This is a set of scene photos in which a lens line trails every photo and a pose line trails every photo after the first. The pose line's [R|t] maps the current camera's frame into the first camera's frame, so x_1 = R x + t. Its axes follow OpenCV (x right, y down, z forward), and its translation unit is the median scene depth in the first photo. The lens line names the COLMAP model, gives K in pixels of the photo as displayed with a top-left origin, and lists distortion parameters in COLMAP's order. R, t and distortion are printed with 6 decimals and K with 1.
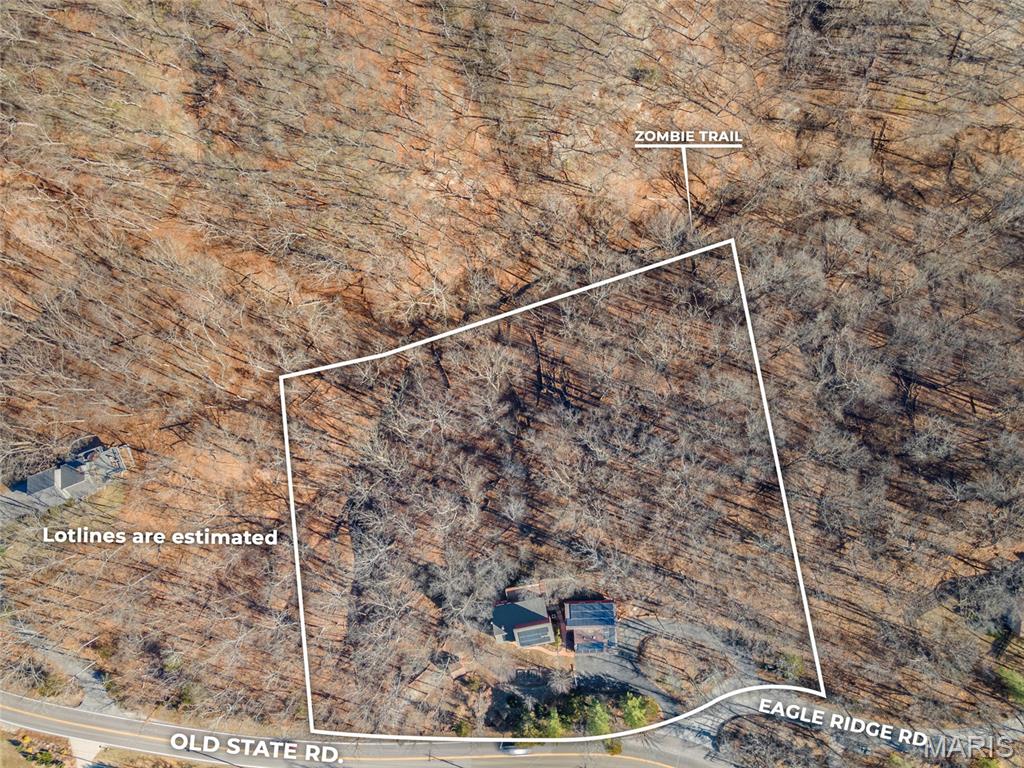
lens RADIAL K [[741.8, 0, 512.0], [0, 741.8, 384.0], [0, 0, 1]] dist [0.057689, 0.004582]
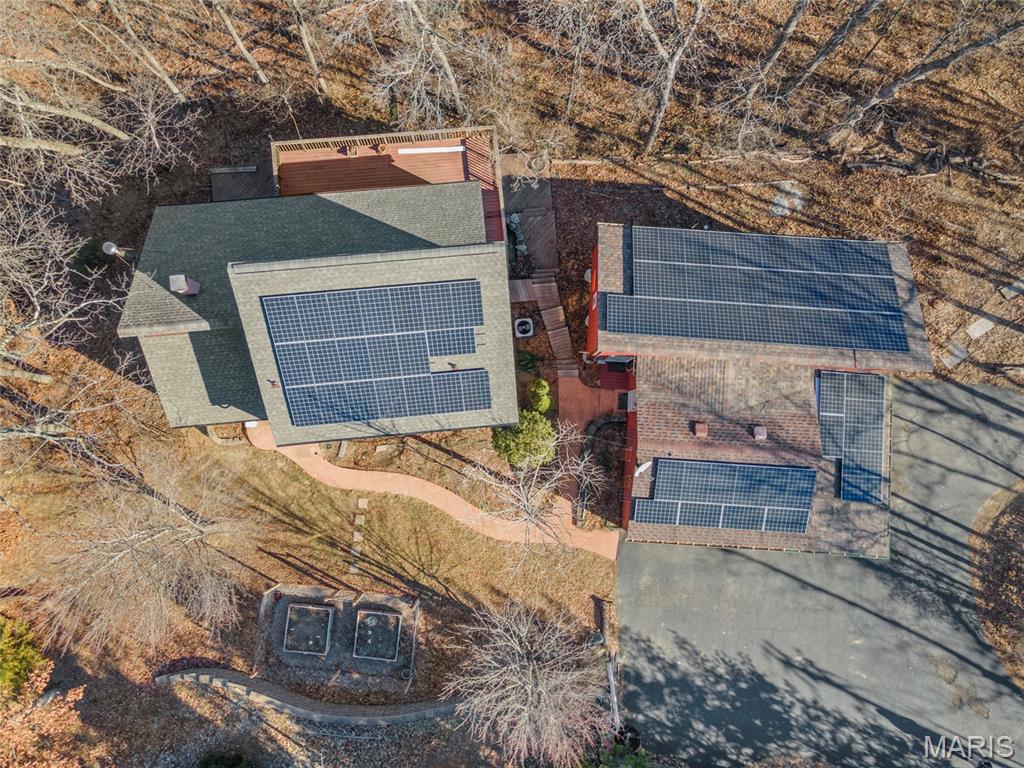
lens RADIAL K [[741.8, 0, 512.0], [0, 741.8, 384.0], [0, 0, 1]] dist [0.057689, 0.004582]
pose [[0.995145, 0.098420, -0.000702, 0.054850], [-0.098331, 0.993892, -0.050088, 0.341747], [-0.004232, 0.049913, 0.998745, 0.833543]]
